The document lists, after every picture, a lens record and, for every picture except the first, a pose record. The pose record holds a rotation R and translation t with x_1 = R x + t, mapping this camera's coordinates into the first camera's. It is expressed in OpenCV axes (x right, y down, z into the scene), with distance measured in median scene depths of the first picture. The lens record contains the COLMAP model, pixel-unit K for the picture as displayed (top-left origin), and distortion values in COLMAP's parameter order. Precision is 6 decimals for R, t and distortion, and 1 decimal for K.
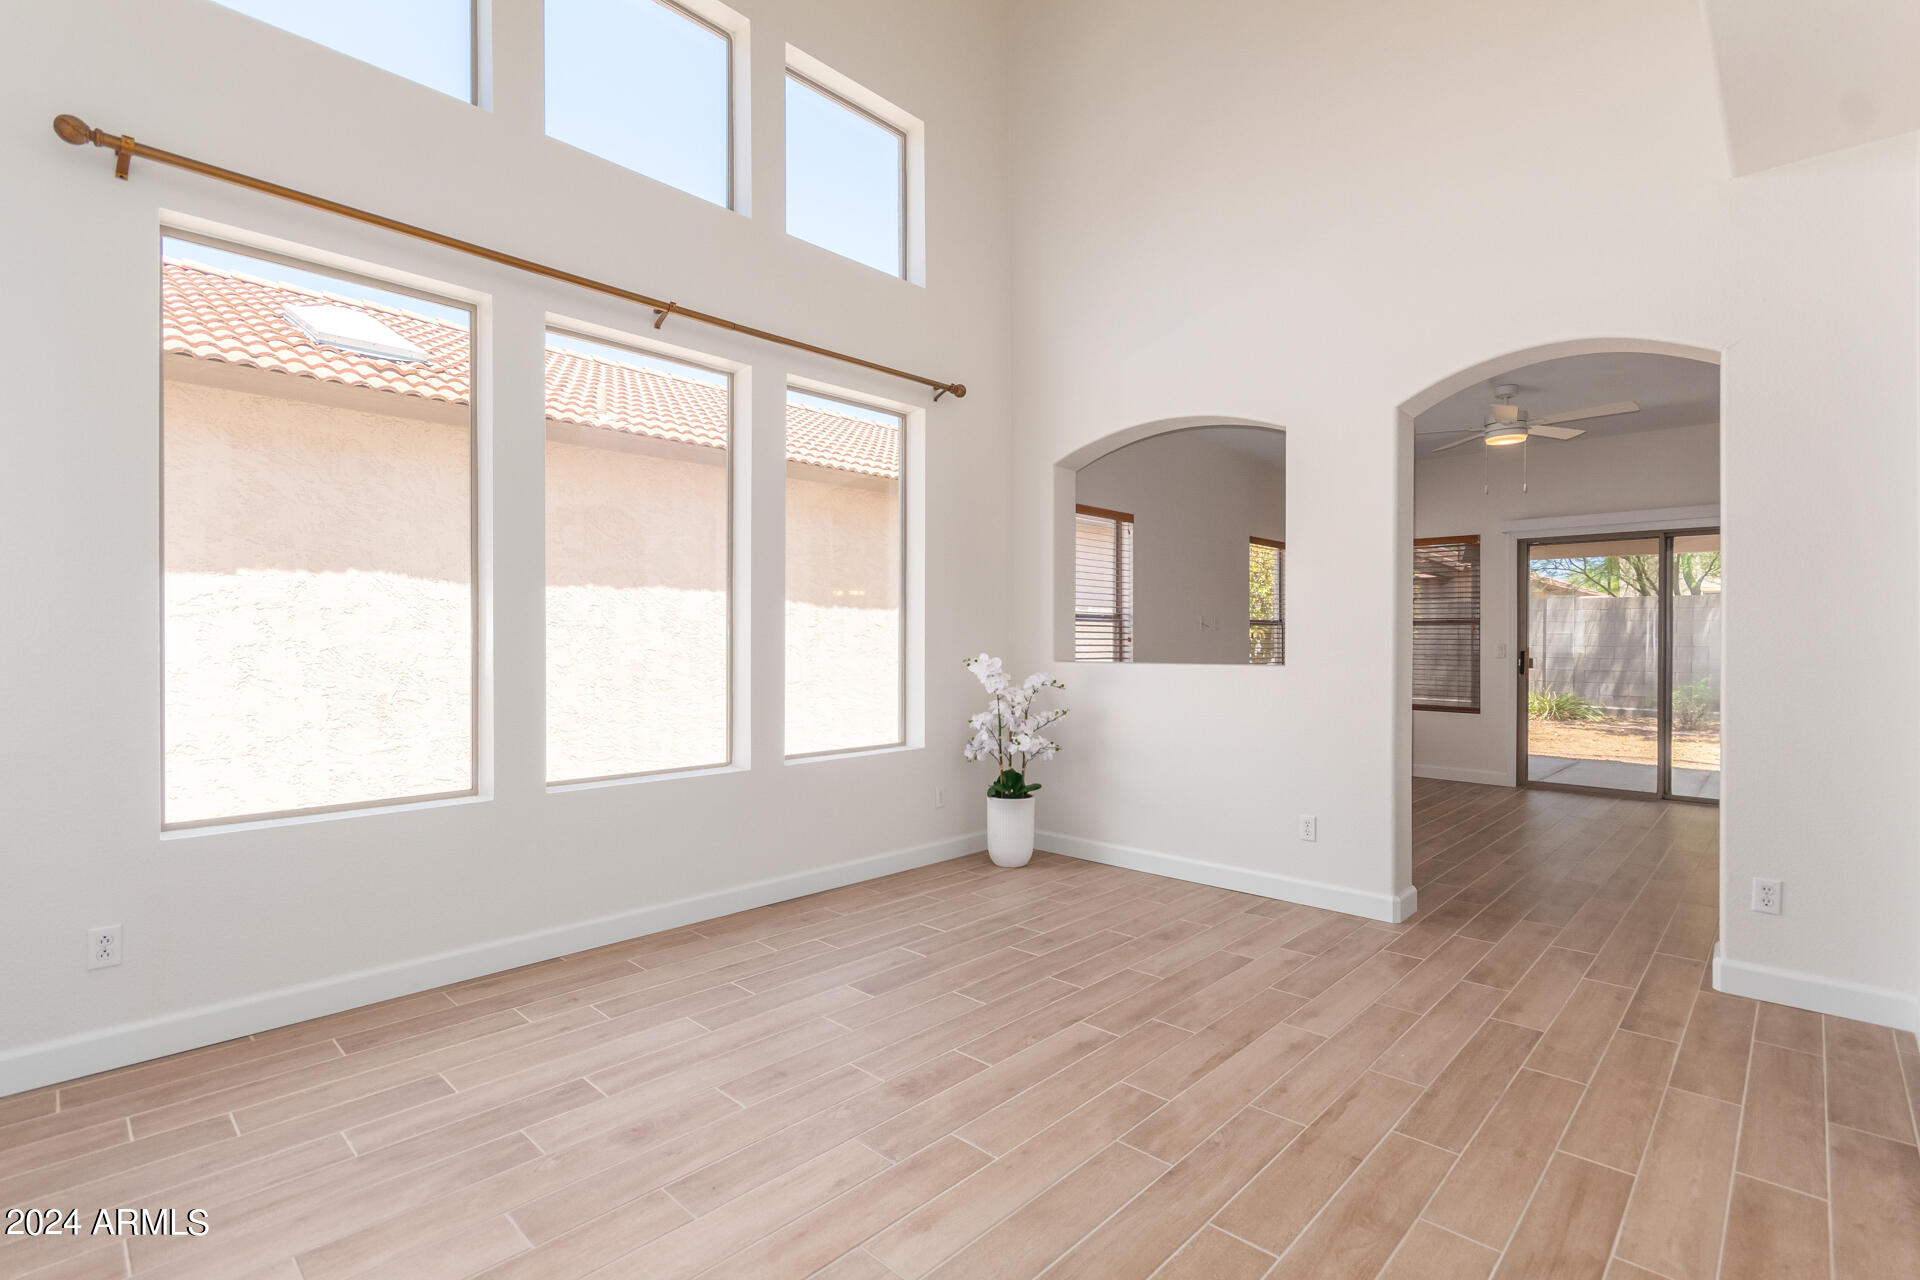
lens RADIAL K [[882.4, 0, 969.3], [0, 882.4, 640.2], [0, 0, 1]] dist [-0.002726, 0.000190]
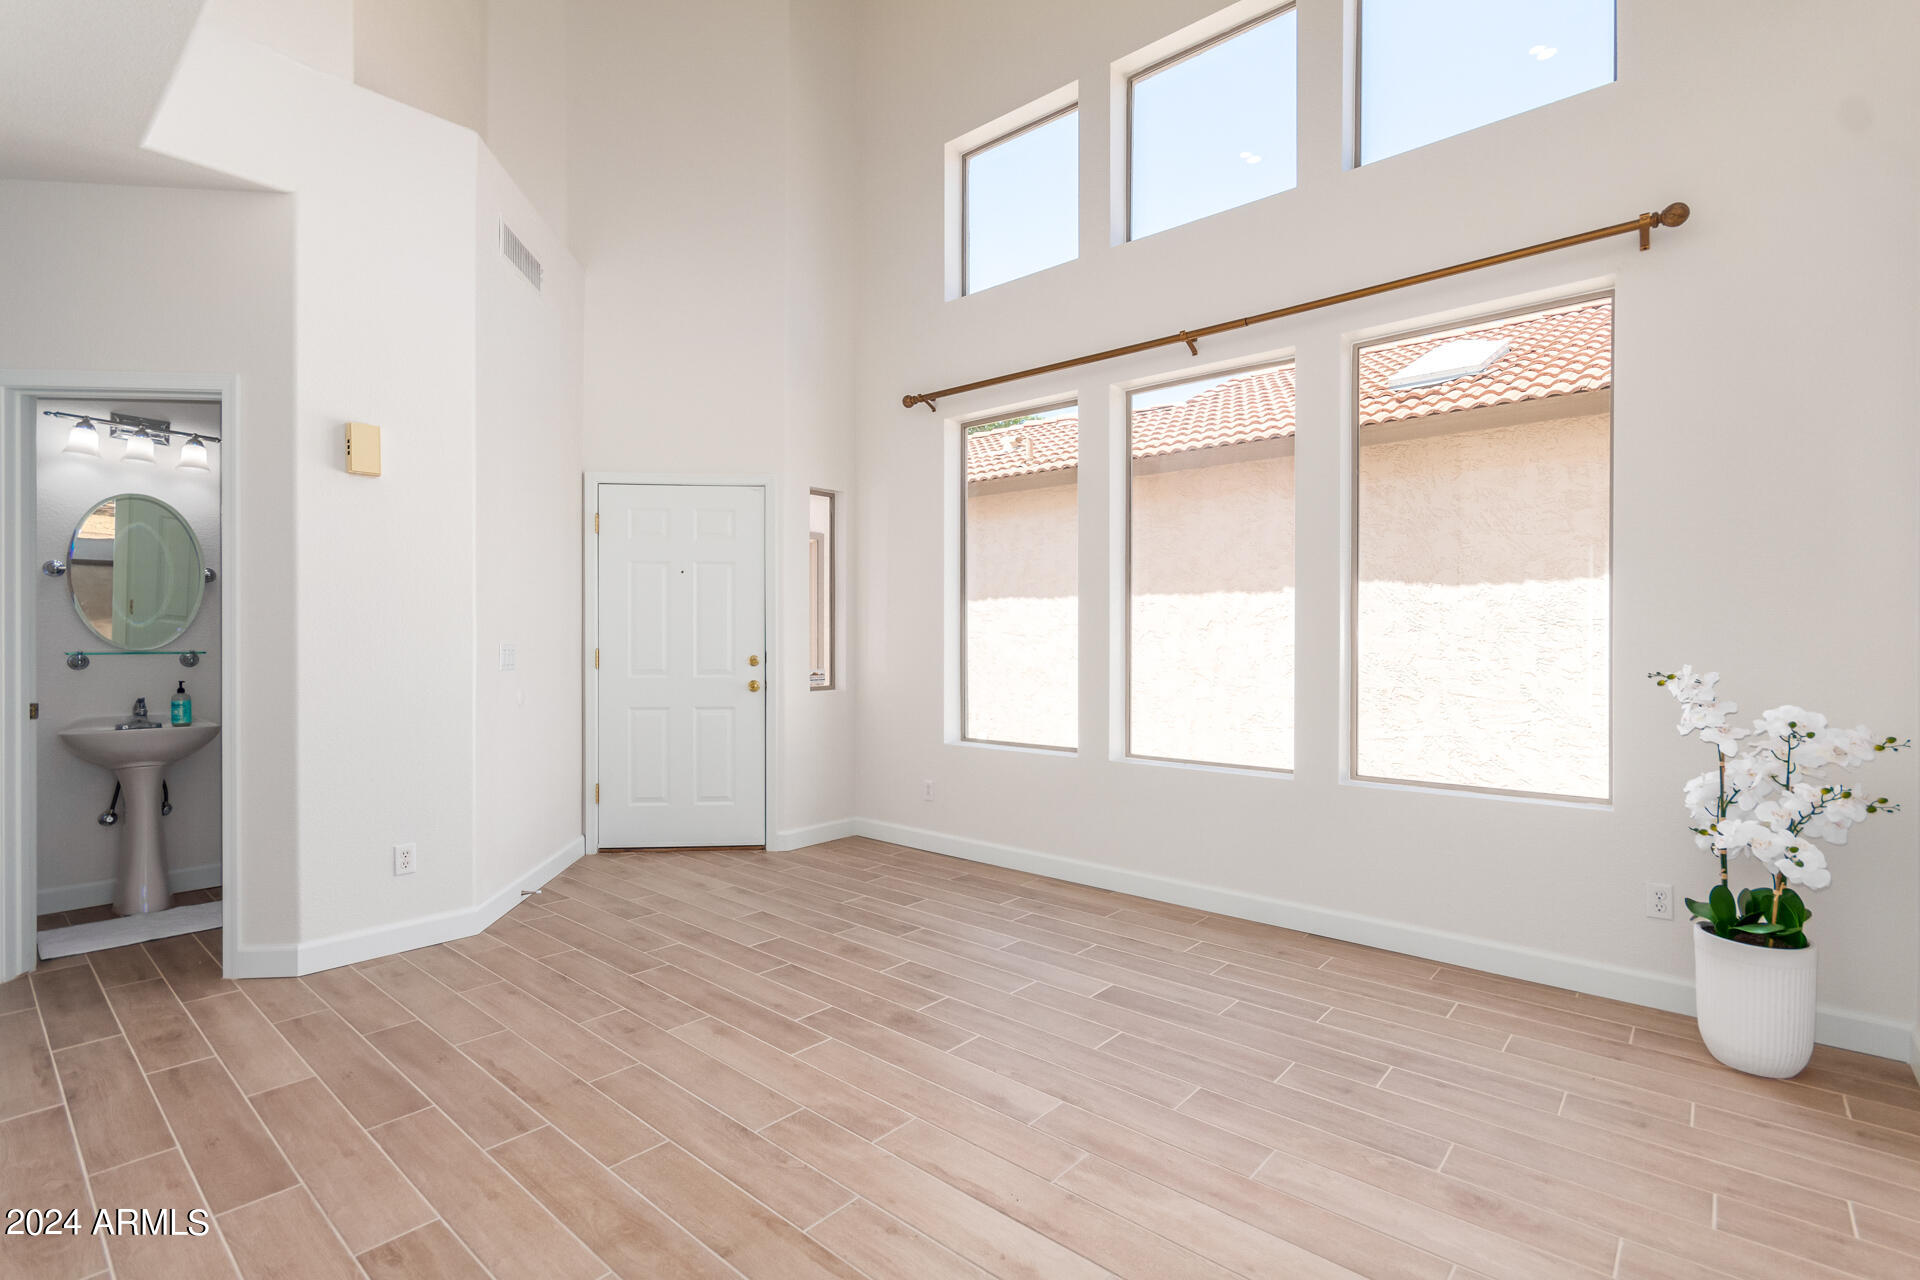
lens RADIAL K [[882.4, 0, 968.0], [0, 882.4, 640.8], [0, 0, 1]] dist [-0.002726, 0.000190]
pose [[0.054027, -0.001094, -0.998539, 0.760928], [-0.001747, 0.999998, -0.001190, 0.001784], [0.998538, 0.001809, 0.054025, 0.695920]]
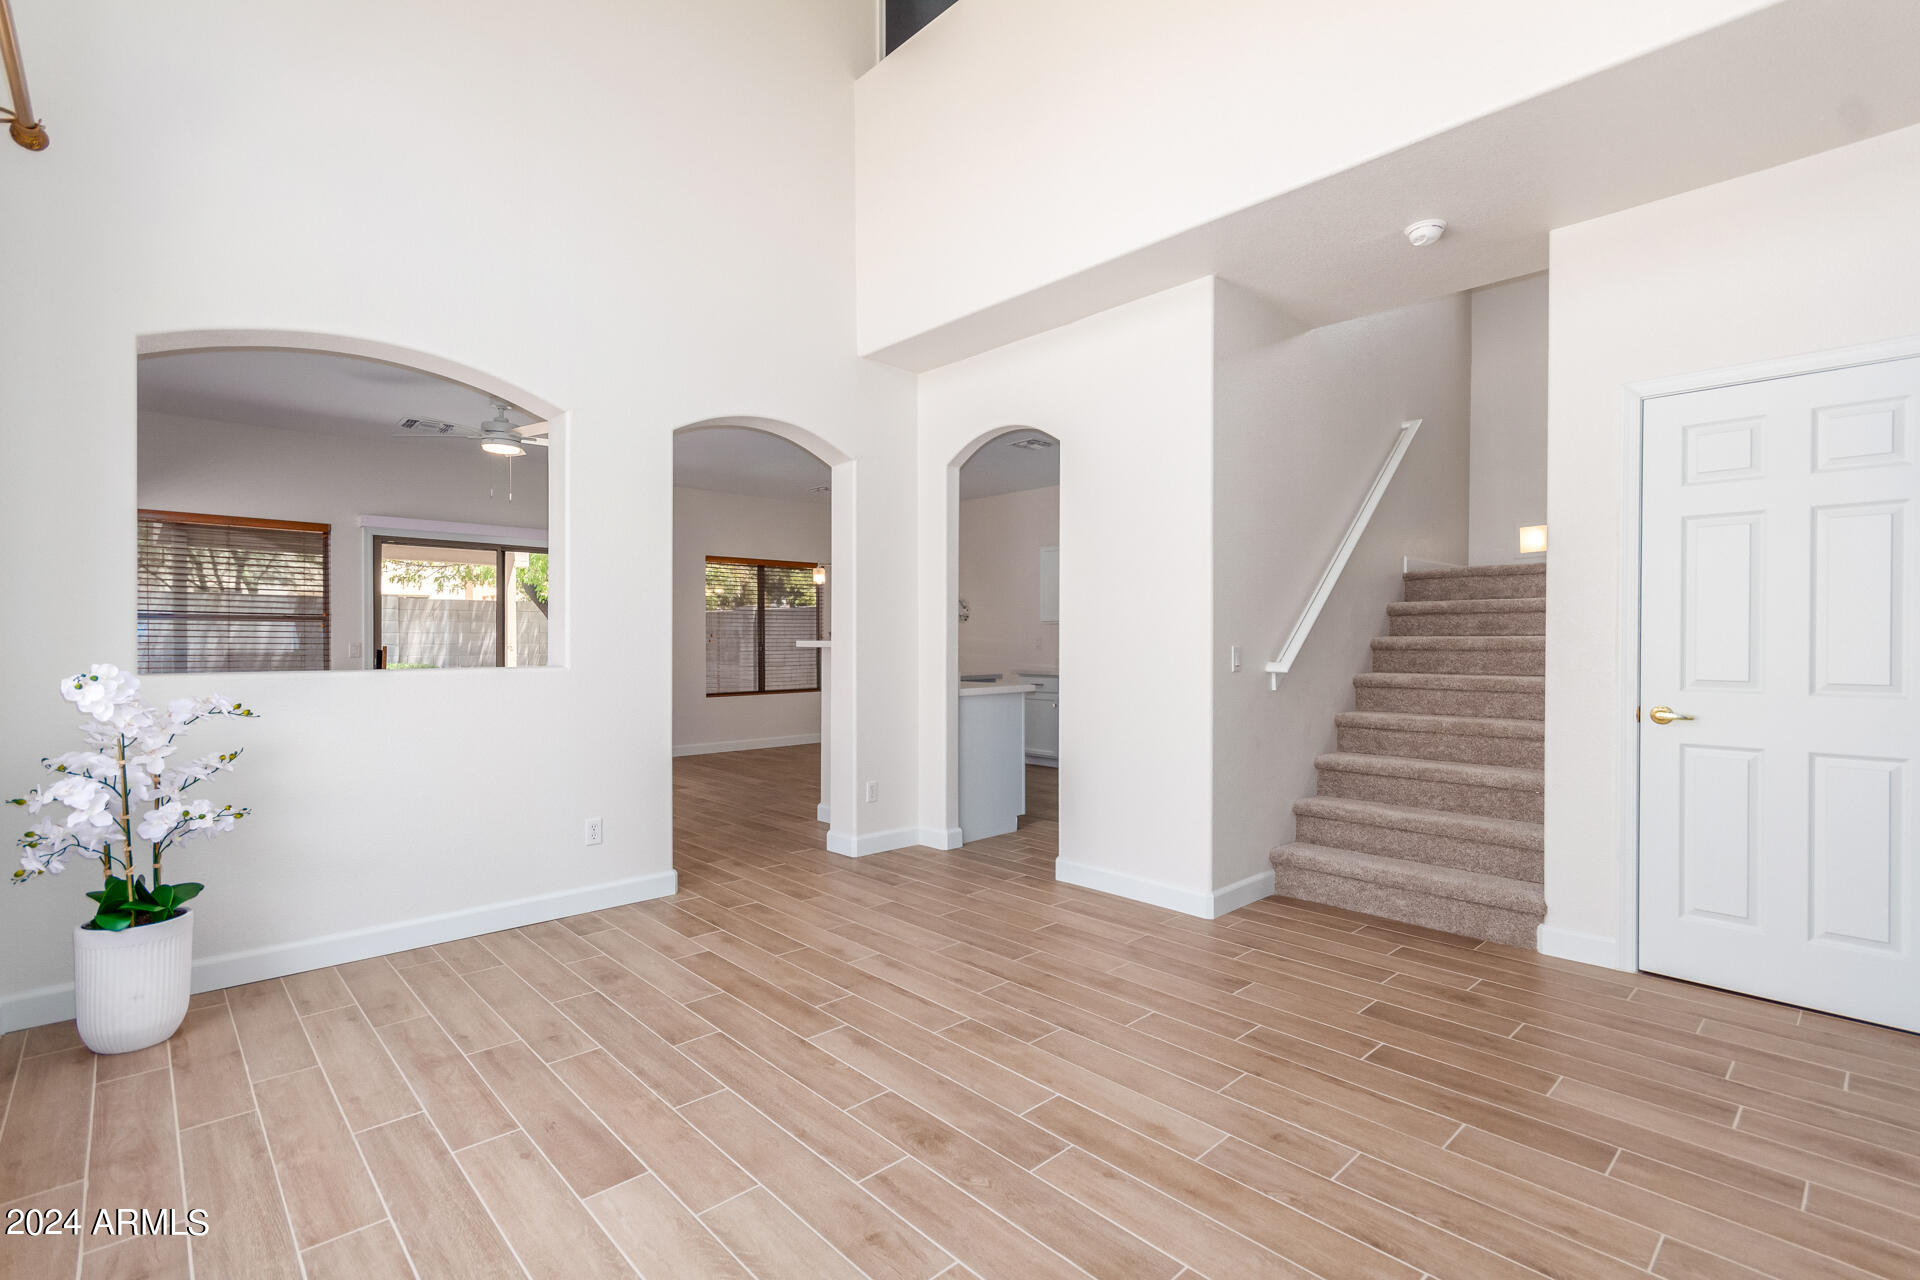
lens RADIAL K [[882.4, 0, 959.5], [0, 882.4, 642.4], [0, 0, 1]] dist [-0.002726, 0.000190]
pose [[0.061622, -0.003665, 0.998093, -0.654698], [-0.001302, 0.999992, 0.003753, -0.000362], [-0.998099, -0.001531, 0.061617, 0.623803]]
